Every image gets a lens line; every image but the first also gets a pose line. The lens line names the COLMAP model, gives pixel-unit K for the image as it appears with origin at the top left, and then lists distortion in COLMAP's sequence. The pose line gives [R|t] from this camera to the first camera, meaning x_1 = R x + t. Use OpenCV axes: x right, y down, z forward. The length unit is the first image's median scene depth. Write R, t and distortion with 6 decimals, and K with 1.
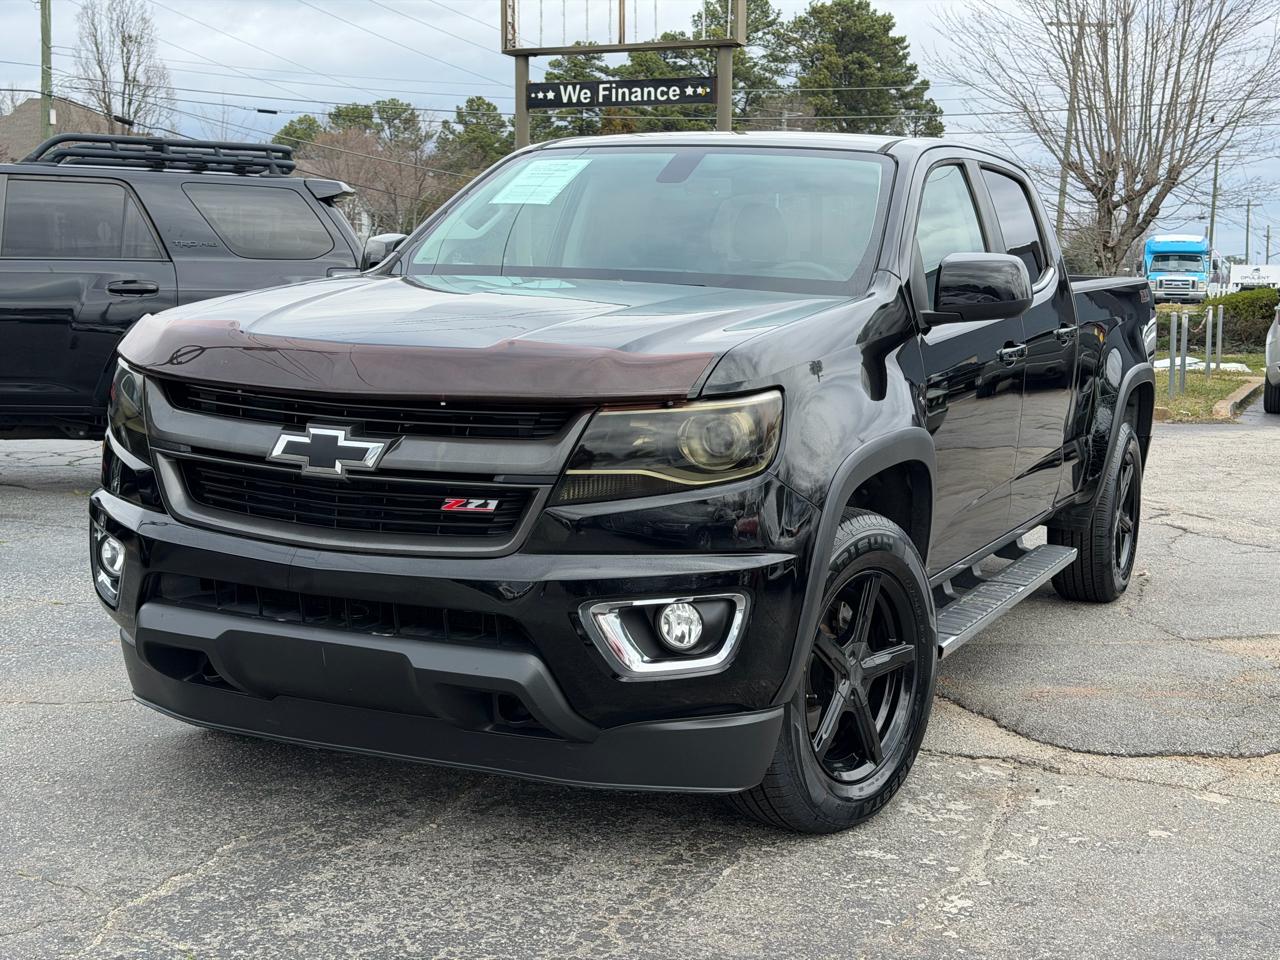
lens RADIAL K [[1759.1, 0, 644.1], [0, 1759.1, 476.8], [0, 0, 1]] dist [0.193267, -0.417690]
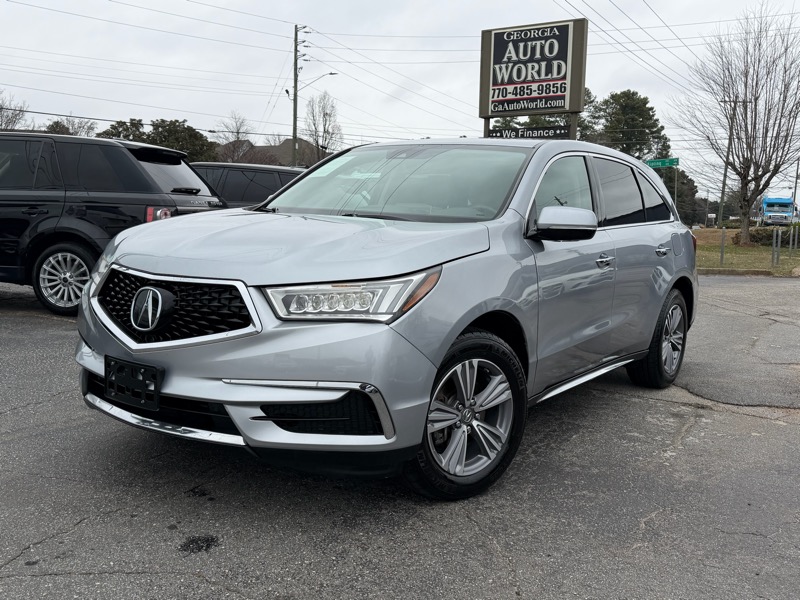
lens RADIAL K [[741.1, 0, 401.0], [0, 741.1, 300.5], [0, 0, 1]] dist [0.144824, -0.285649]
pose [[0.985059, 0.032023, -0.169215, -0.003216], [-0.030935, 0.999480, 0.009058, 0.003237], [0.169417, -0.003688, 0.985538, -0.014547]]
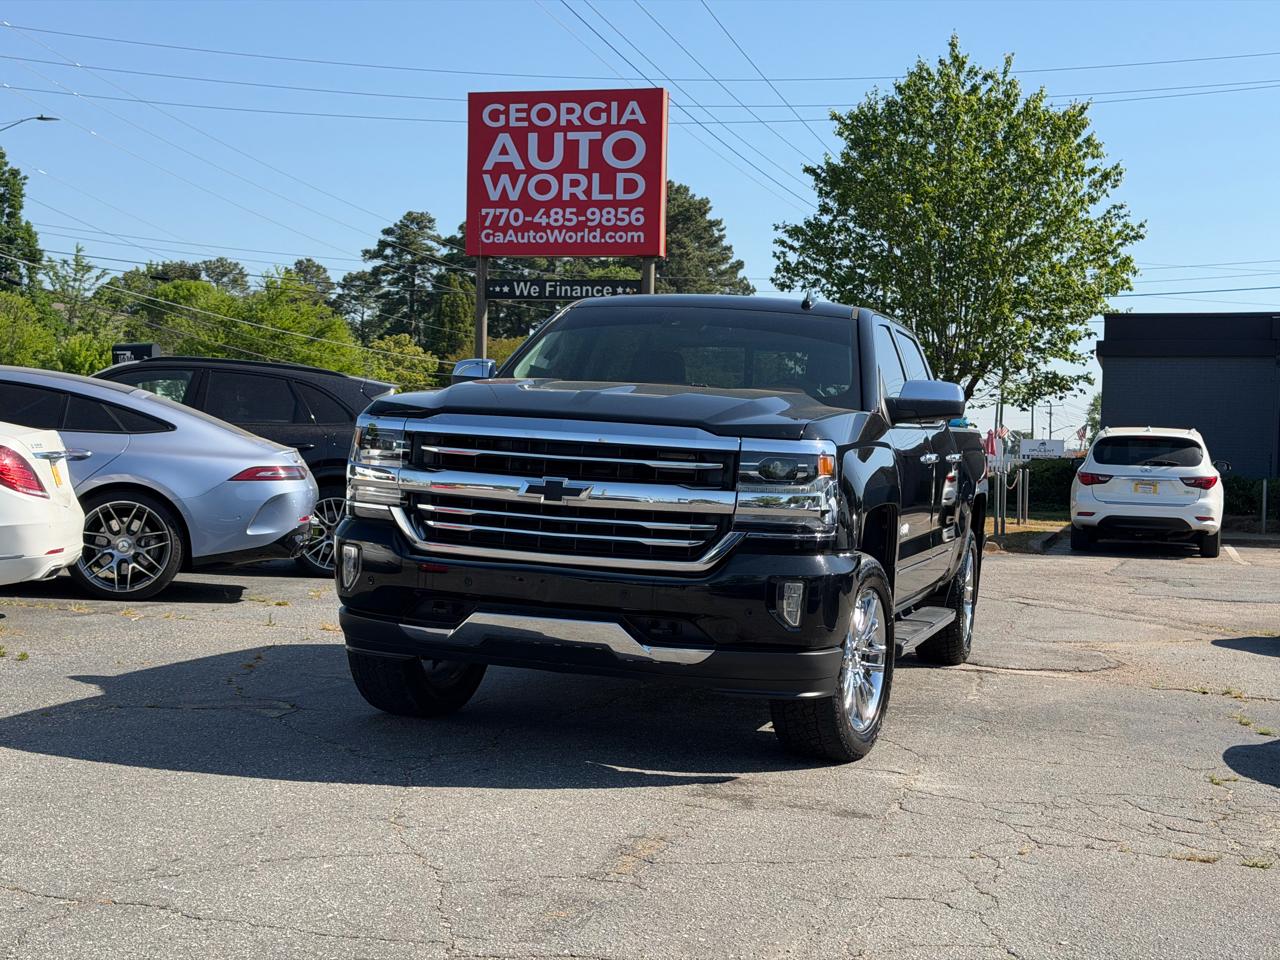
lens RADIAL K [[1781.5, 0, 652.0], [0, 1781.5, 480.9], [0, 0, 1]] dist [0.141569, -0.026379]
pose [[0.993032, 0.018836, 0.116331, -0.069555], [-0.008392, 0.995940, -0.089623, 0.022015], [-0.117547, 0.088022, 0.989159, -0.175623]]
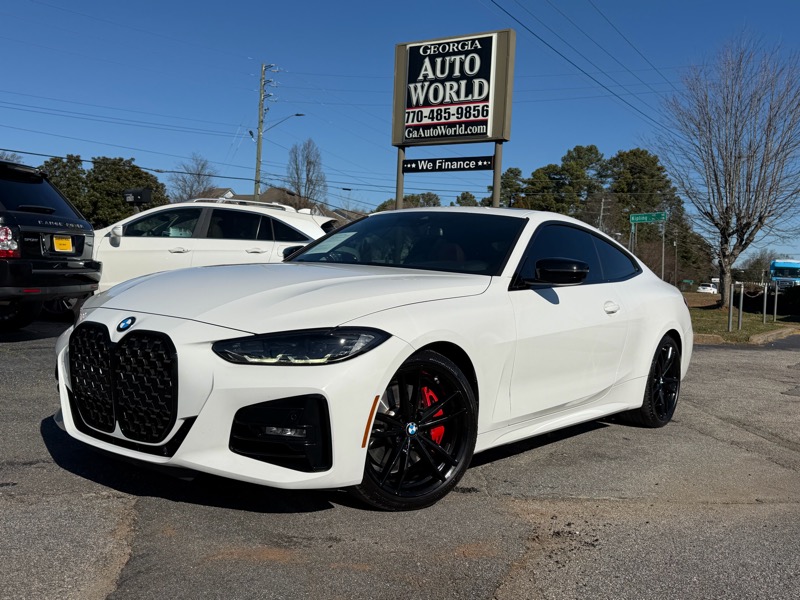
lens RADIAL K [[774.3, 0, 397.2], [0, 774.3, 300.8], [0, 0, 1]] dist [0.150128, -0.308538]
pose [[0.980434, 0.047350, -0.191071, 0.077413], [-0.061864, 0.995576, -0.070719, 0.000405], [0.186877, 0.081156, 0.979025, 0.108837]]
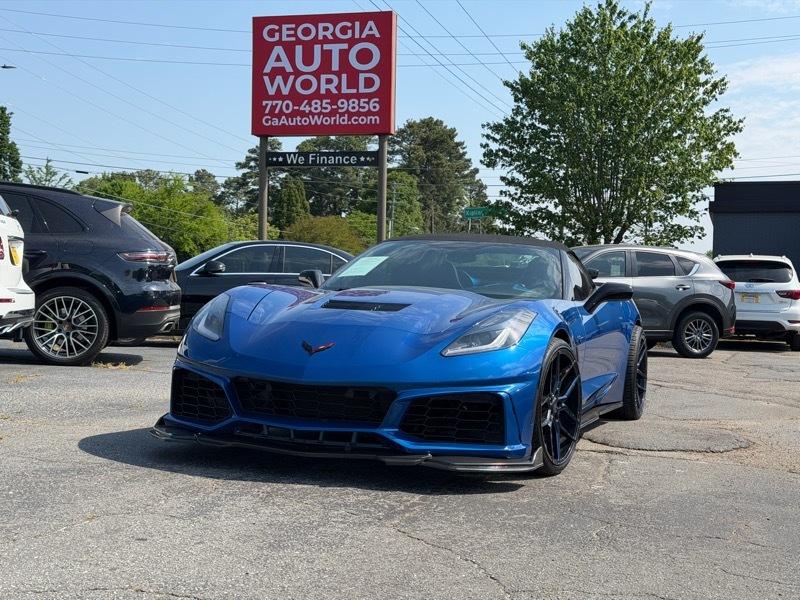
lens RADIAL K [[1102.3, 0, 404.9], [0, 1102.3, 299.7], [0, 0, 1]] dist [0.198094, -0.518893]
pose [[0.995316, 0.015812, 0.095369, -0.024424], [-0.006230, 0.994972, -0.099956, 0.019474], [-0.096470, 0.098893, 0.990411, -0.043814]]
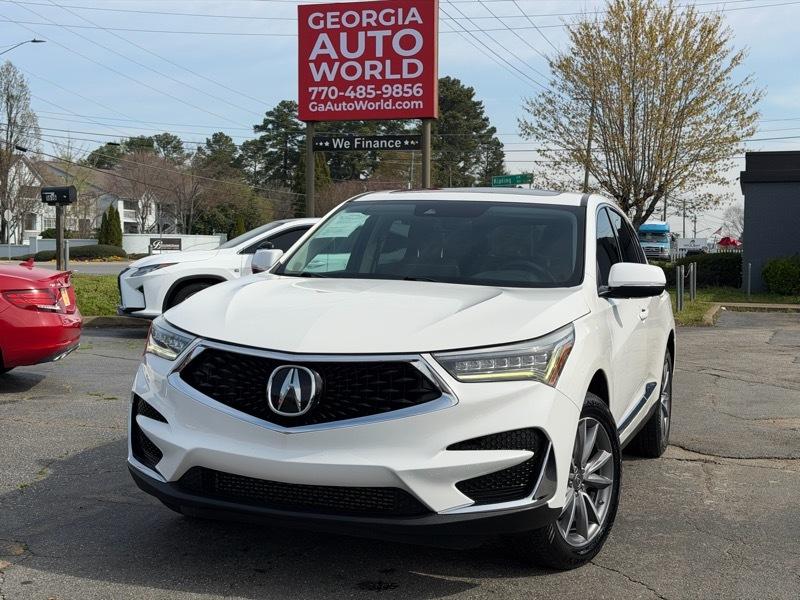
lens RADIAL K [[1102.3, 0, 404.9], [0, 1102.3, 299.7], [0, 0, 1]] dist [0.198094, -0.518893]
pose [[0.996528, -0.001785, 0.083242, -0.049921], [0.006864, 0.998128, -0.060767, 0.006144], [-0.082978, 0.061127, 0.994675, -0.072908]]
